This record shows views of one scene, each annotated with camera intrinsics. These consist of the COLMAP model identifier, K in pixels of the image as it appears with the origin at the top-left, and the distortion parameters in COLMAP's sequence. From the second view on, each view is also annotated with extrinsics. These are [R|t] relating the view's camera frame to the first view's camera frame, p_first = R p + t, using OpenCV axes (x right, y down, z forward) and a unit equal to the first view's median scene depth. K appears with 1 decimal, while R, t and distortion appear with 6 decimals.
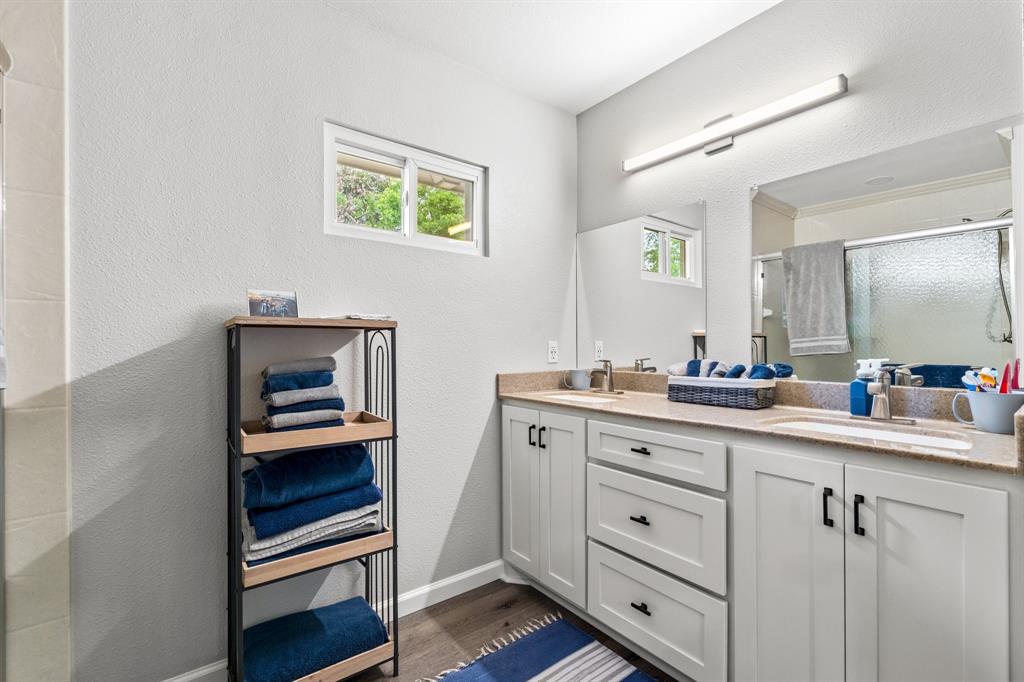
lens RADIAL K [[453.8, 0, 513.1], [0, 453.8, 339.5], [0, 0, 1]] dist [-0.008506, -0.000305]
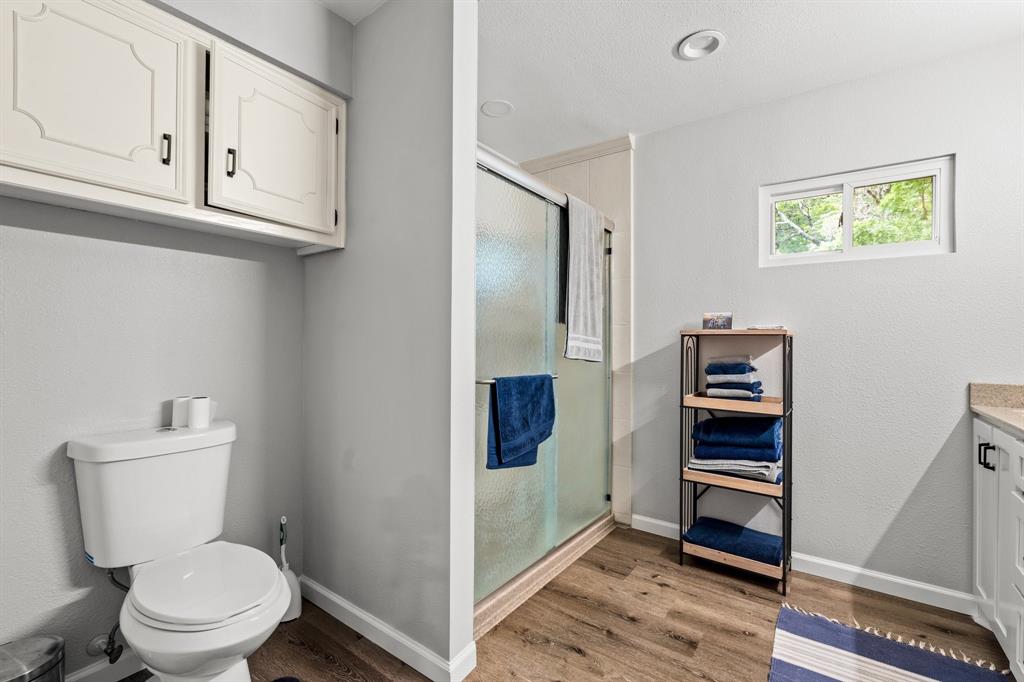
lens RADIAL K [[453.8, 0, 512.8], [0, 453.8, 341.8], [0, 0, 1]] dist [-0.008506, -0.000305]
pose [[0.273773, 0.001439, -0.961793, 0.808232], [-0.000872, 0.999999, 0.001248, -0.005856], [0.961794, 0.000497, 0.273774, -0.136140]]
